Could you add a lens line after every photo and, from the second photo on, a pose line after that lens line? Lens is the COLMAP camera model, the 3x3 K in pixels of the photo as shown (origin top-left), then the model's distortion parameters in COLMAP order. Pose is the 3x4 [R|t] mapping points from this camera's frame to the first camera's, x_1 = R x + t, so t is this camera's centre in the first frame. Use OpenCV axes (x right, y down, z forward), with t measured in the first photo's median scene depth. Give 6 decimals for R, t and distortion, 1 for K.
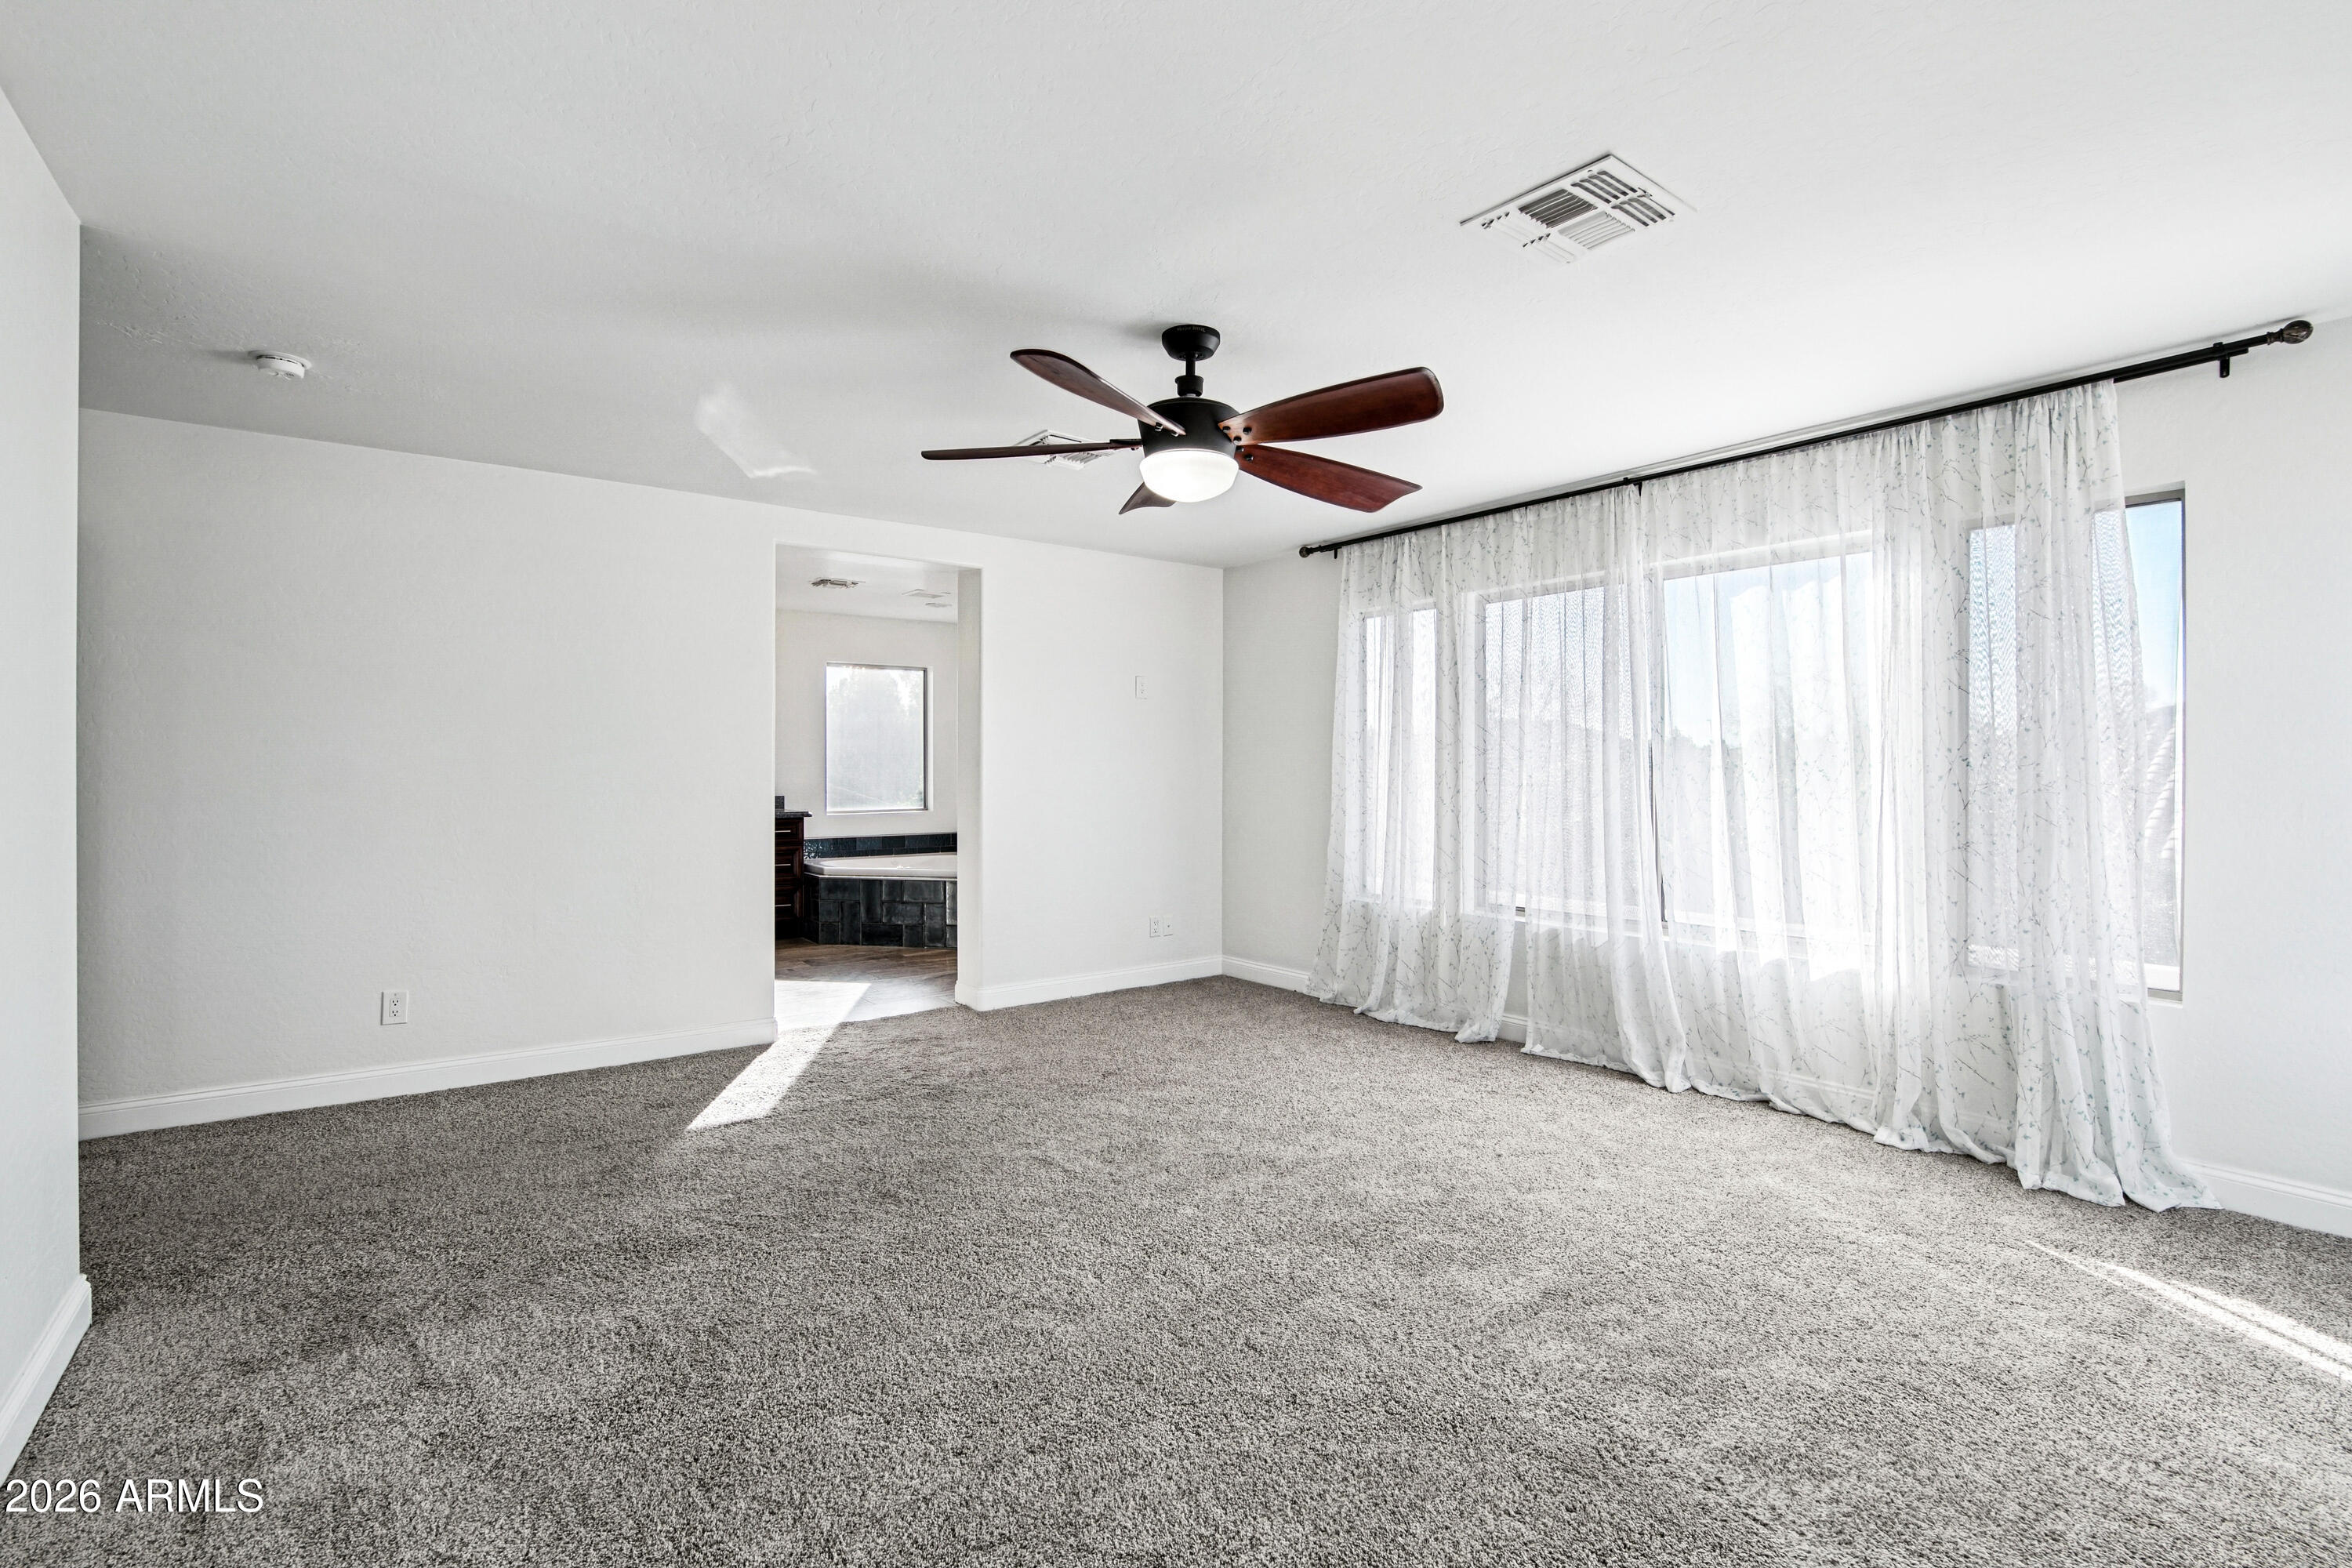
lens RADIAL K [[1056.5, 0, 1154.9], [0, 1056.5, 769.7], [0, 0, 1]] dist [-0.024558, 0.003502]
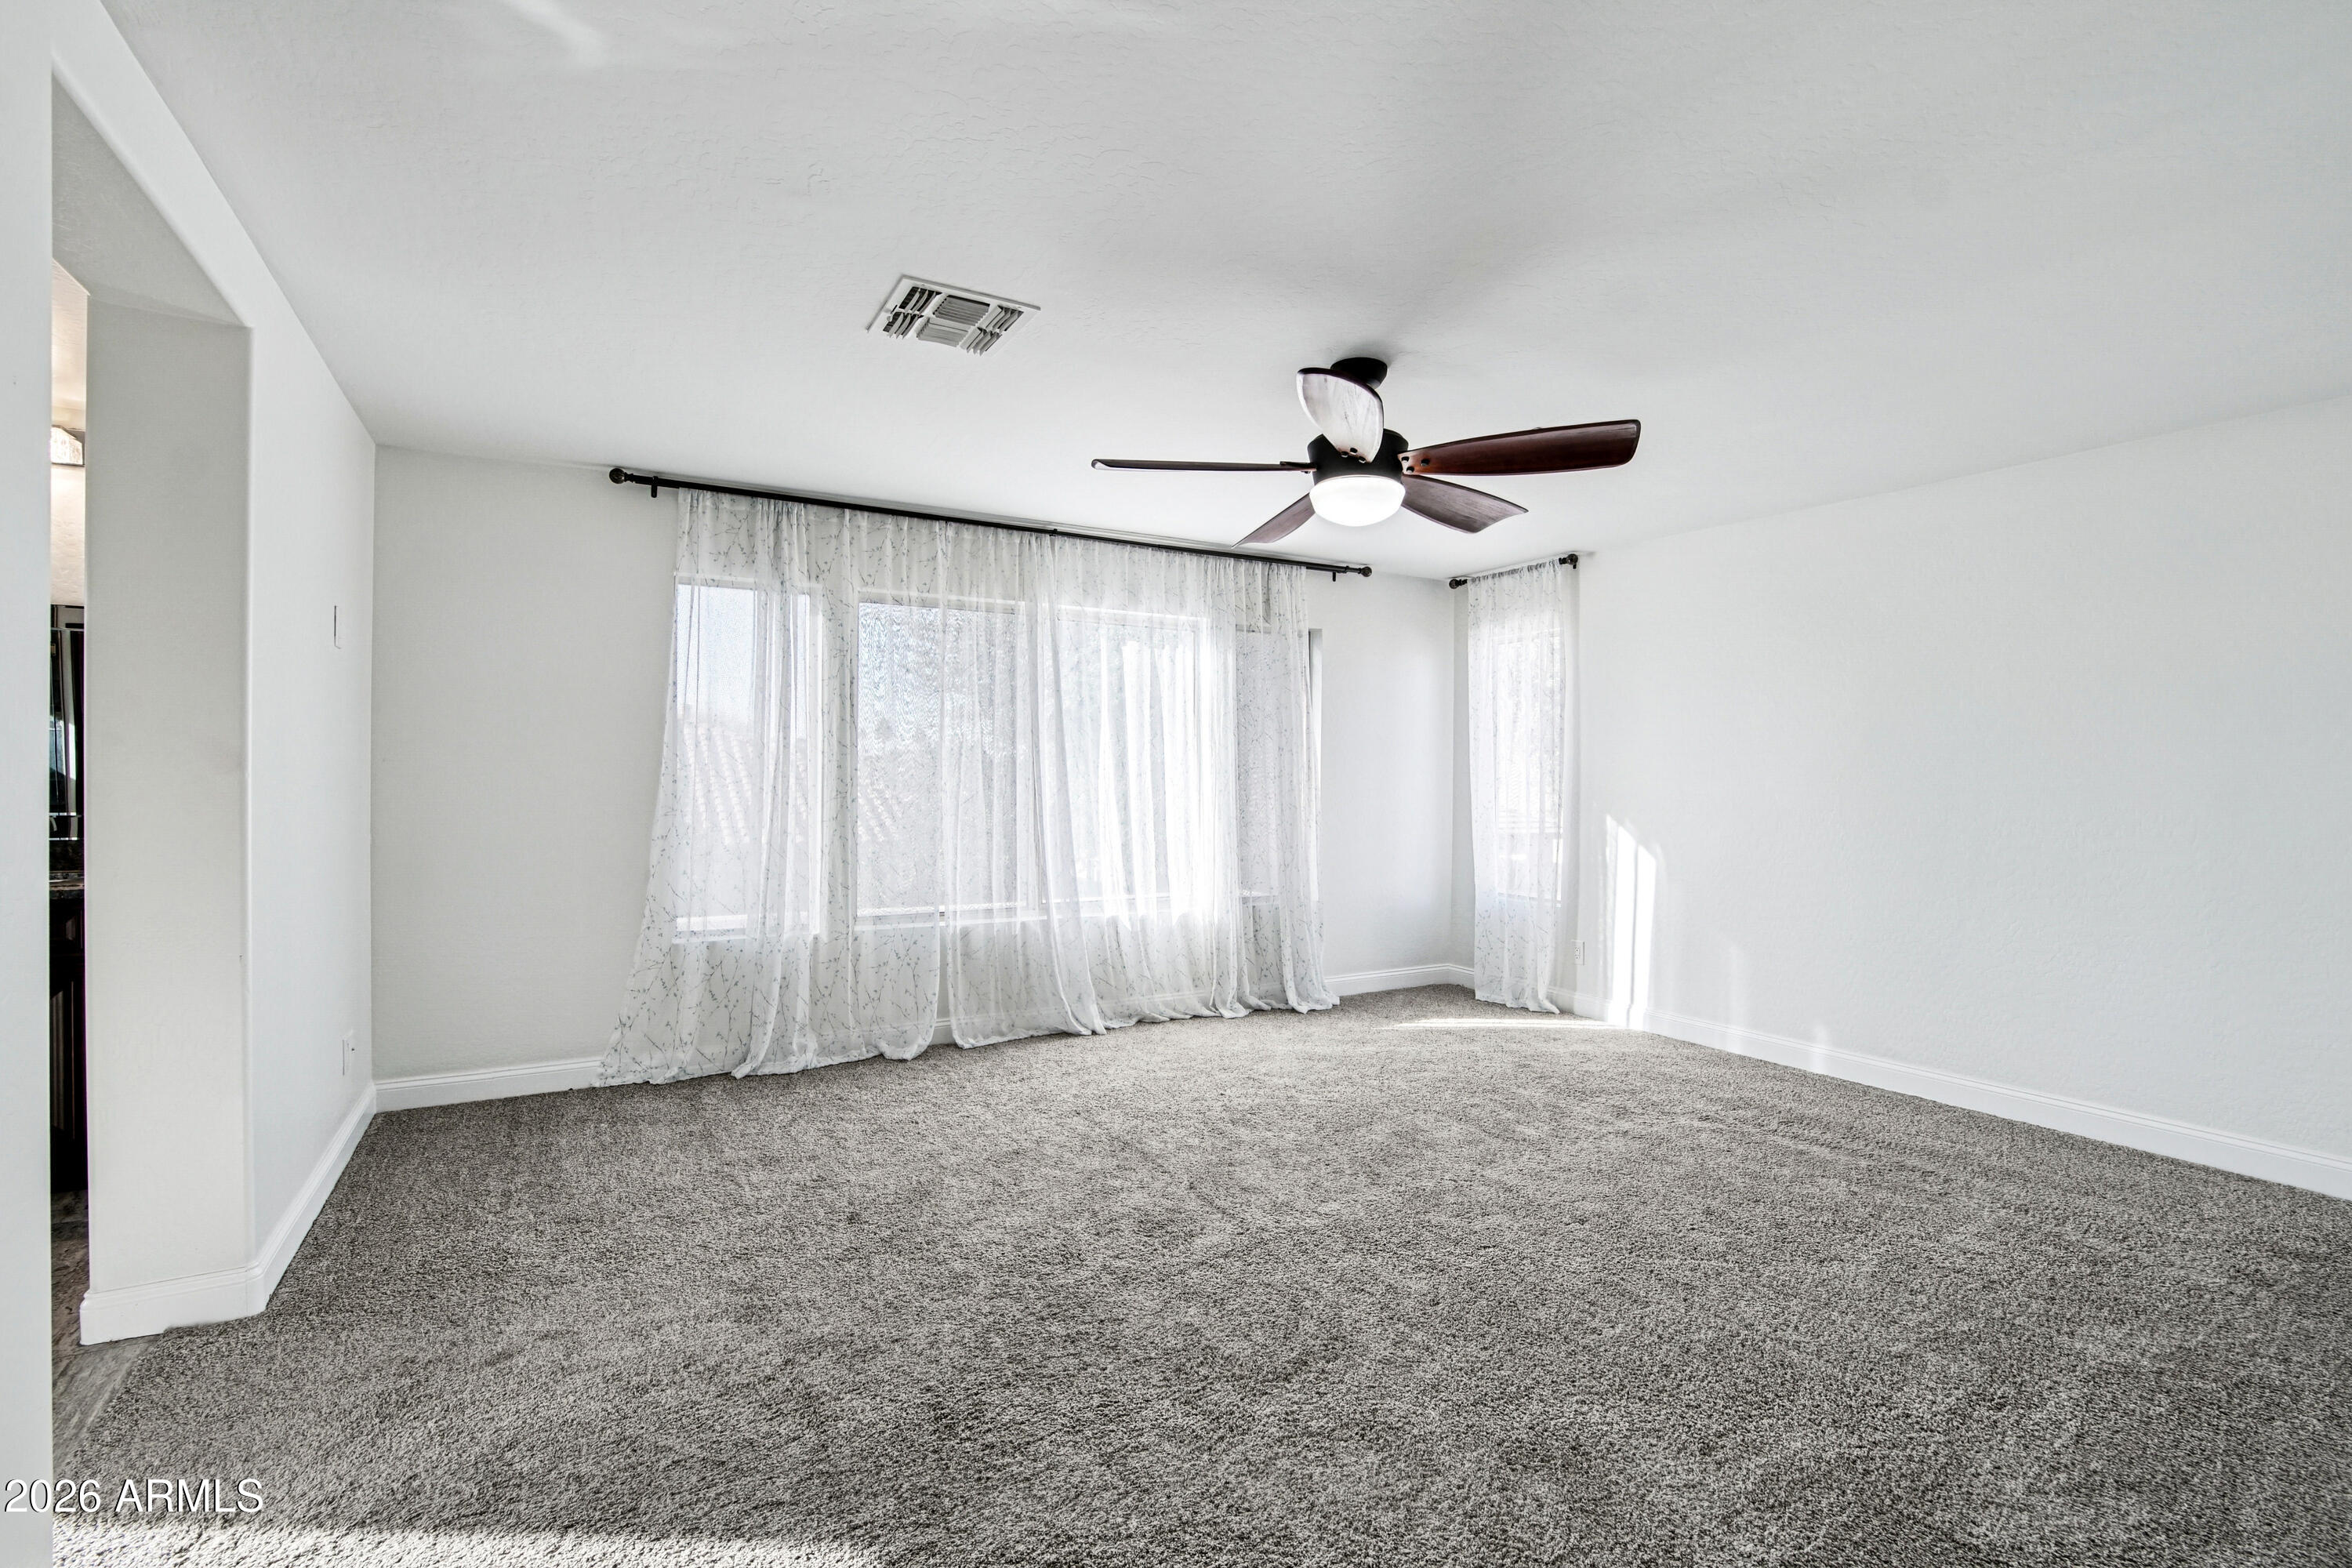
lens RADIAL K [[1056.5, 0, 1174.4], [0, 1056.5, 787.0], [0, 0, 1]] dist [-0.024558, 0.003502]
pose [[0.128672, -0.011297, 0.991623, -0.728105], [-0.003454, 0.999924, 0.011839, -0.004255], [-0.991681, -0.004948, 0.128623, 0.734091]]
